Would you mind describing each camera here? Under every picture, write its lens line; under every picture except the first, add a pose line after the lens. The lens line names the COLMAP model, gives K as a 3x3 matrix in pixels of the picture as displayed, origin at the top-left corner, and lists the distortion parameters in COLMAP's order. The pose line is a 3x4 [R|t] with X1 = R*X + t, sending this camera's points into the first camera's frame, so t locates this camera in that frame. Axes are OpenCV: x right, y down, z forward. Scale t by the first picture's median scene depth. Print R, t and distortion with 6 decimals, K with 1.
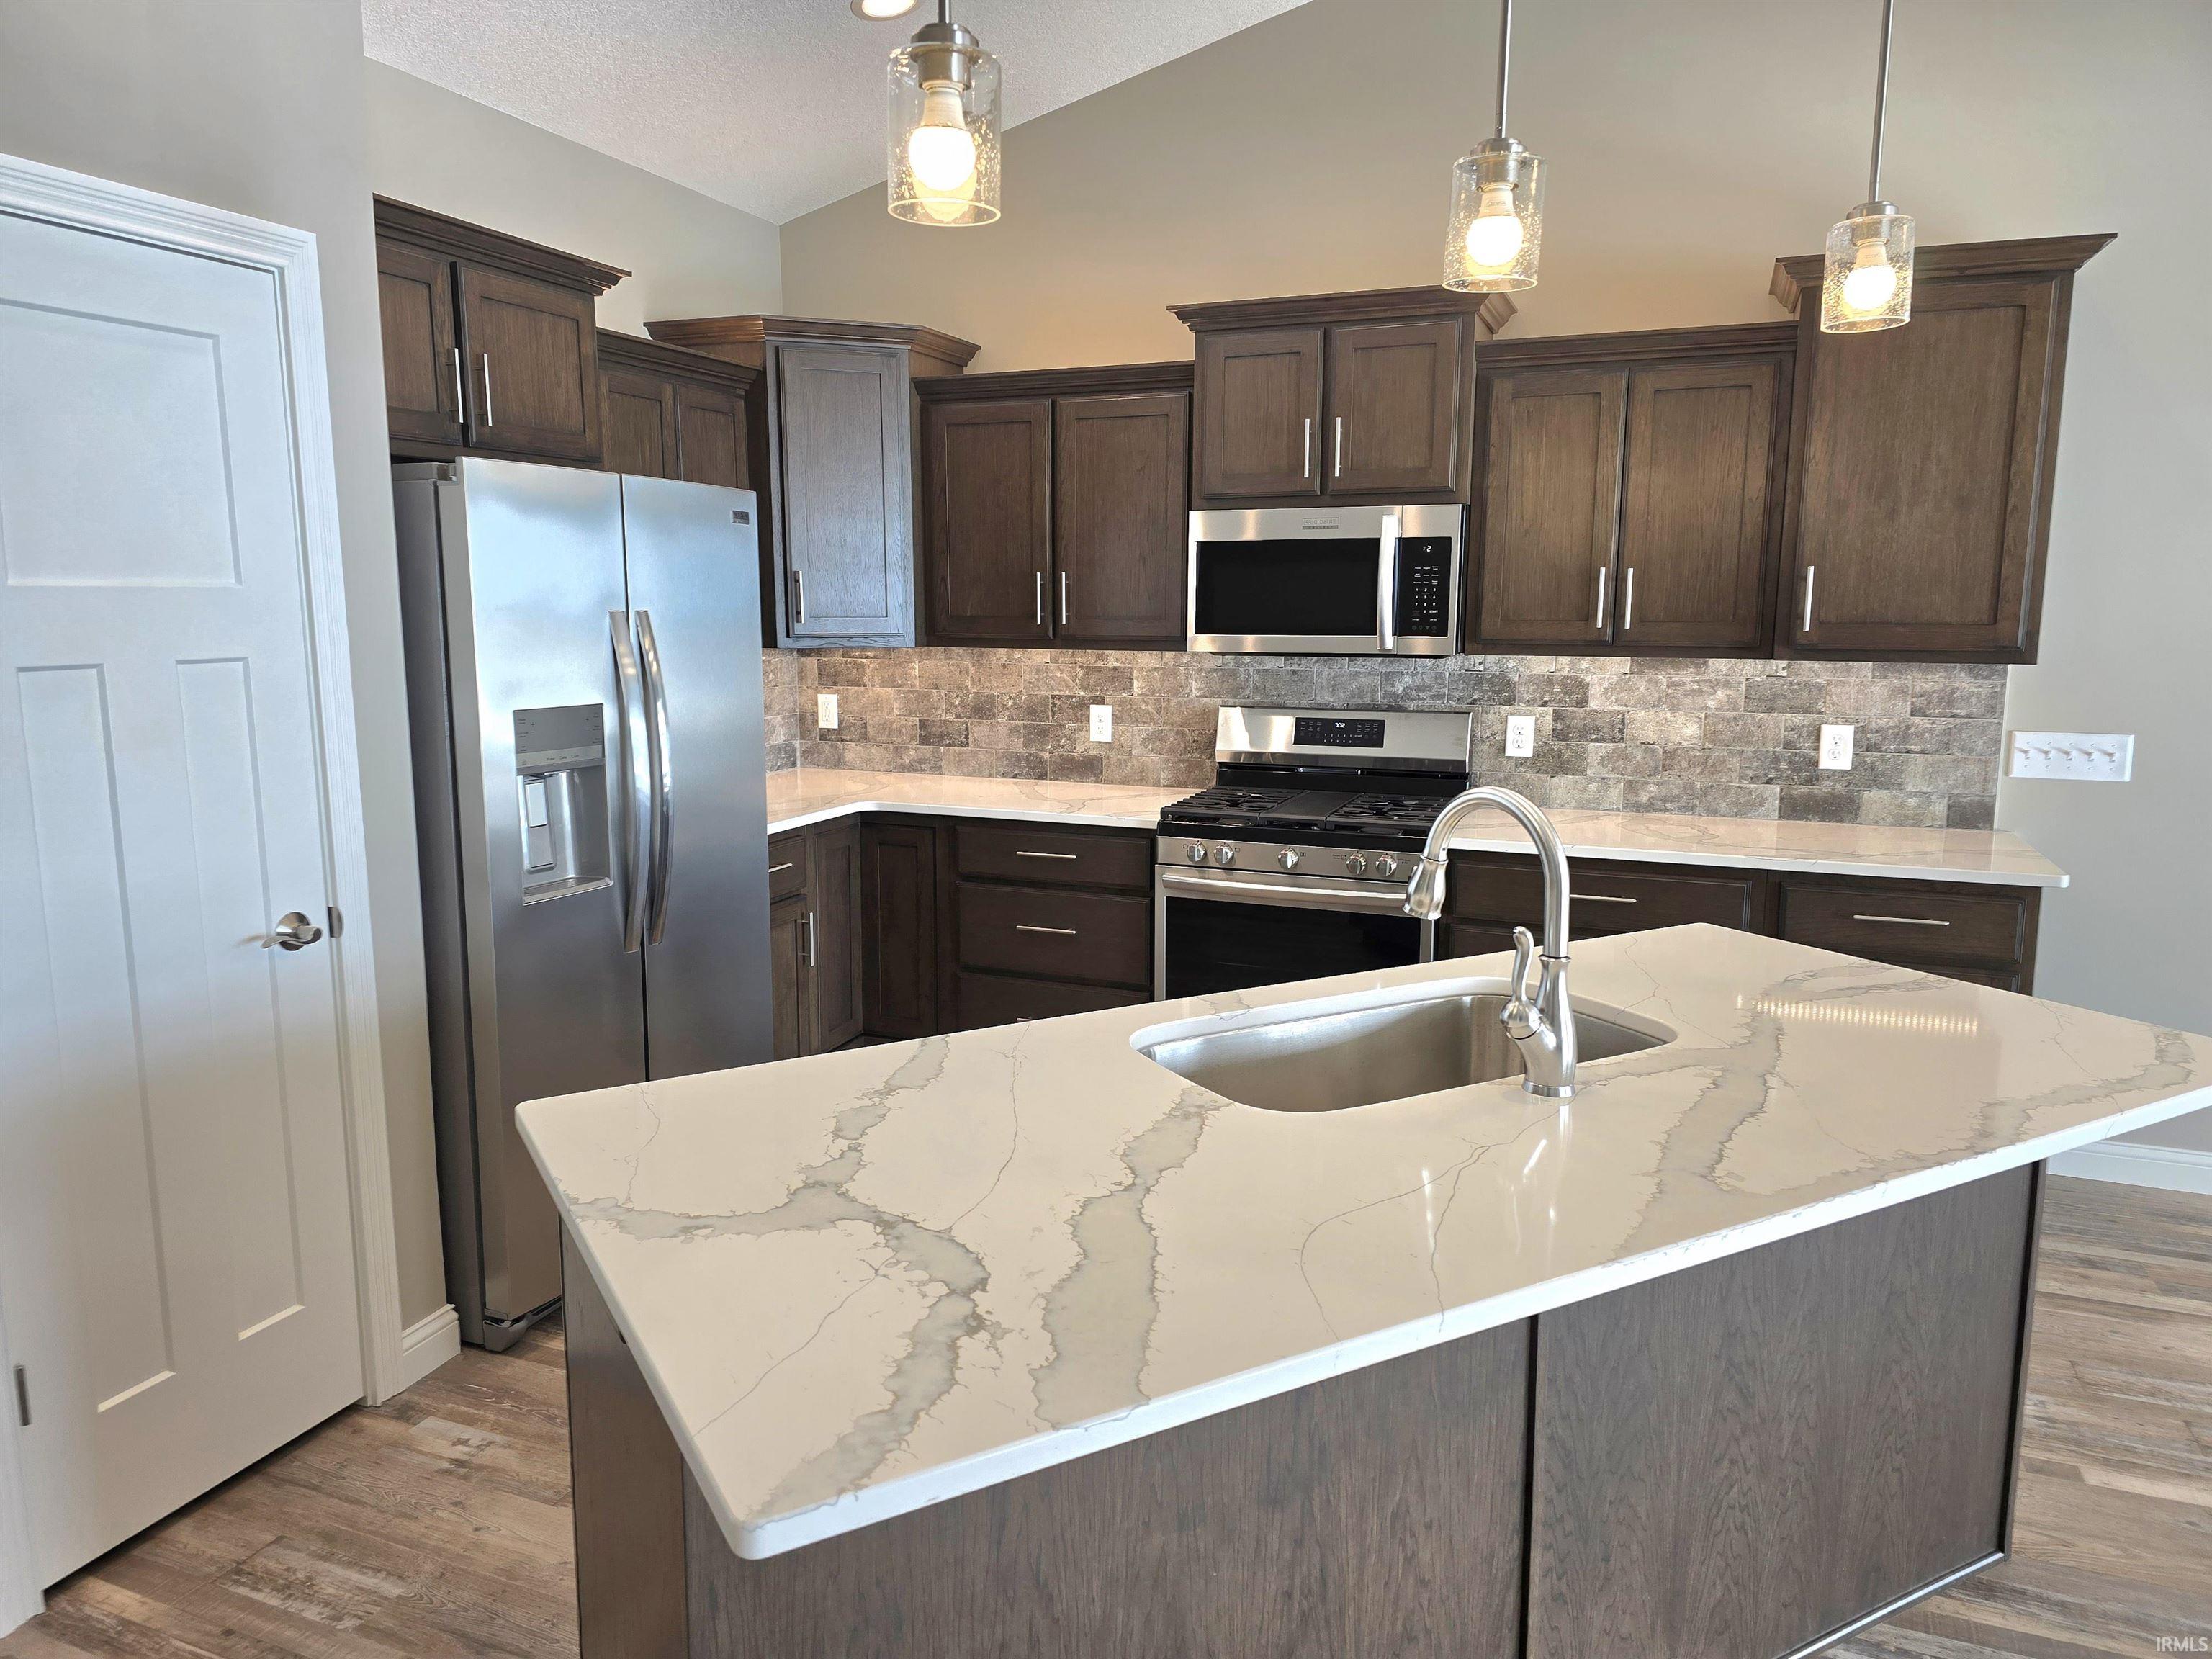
lens RADIAL K [[1472.4, 0, 1105.8], [0, 1472.4, 813.6], [0, 0, 1]] dist [0.062890, -0.065066]
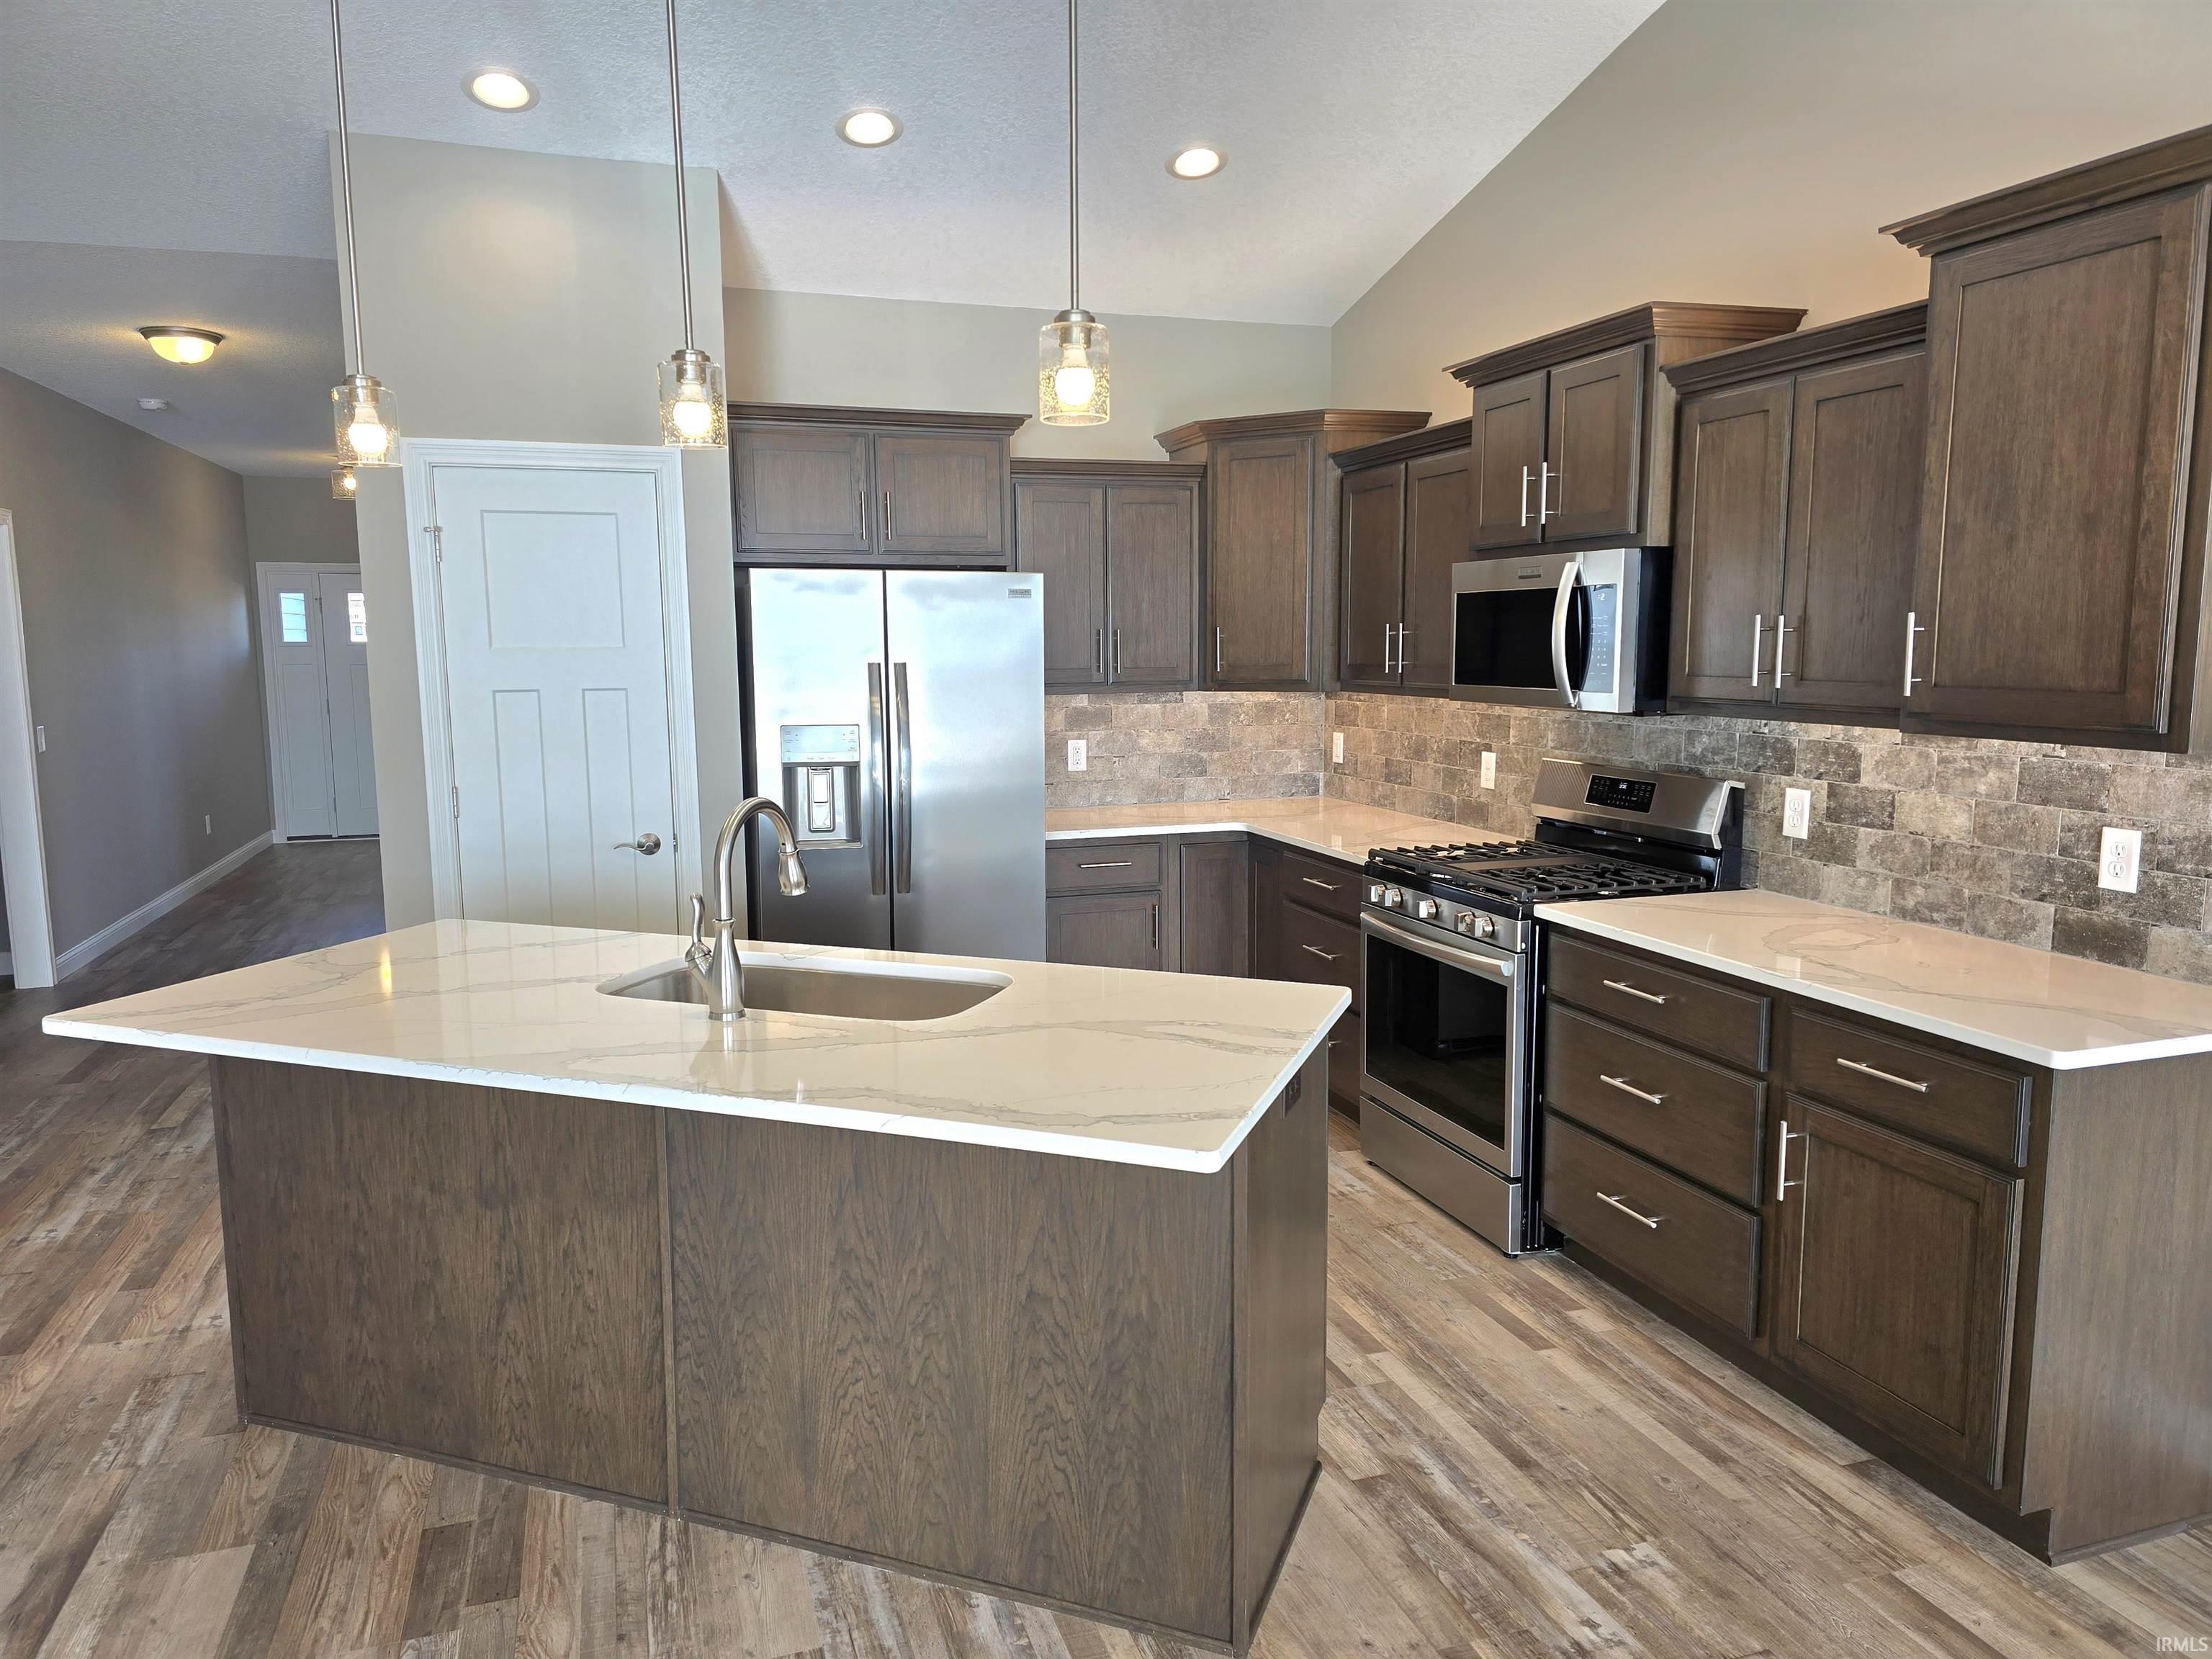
lens RADIAL K [[1500.9, 0, 1106.0], [0, 1500.9, 829.5], [0, 0, 1]] dist [0.070195, -0.062629]
pose [[0.649245, 0.090966, -0.755120, 0.717040], [-0.102667, 0.994217, 0.031497, -0.031672], [0.753618, 0.057076, 0.654829, 0.150895]]
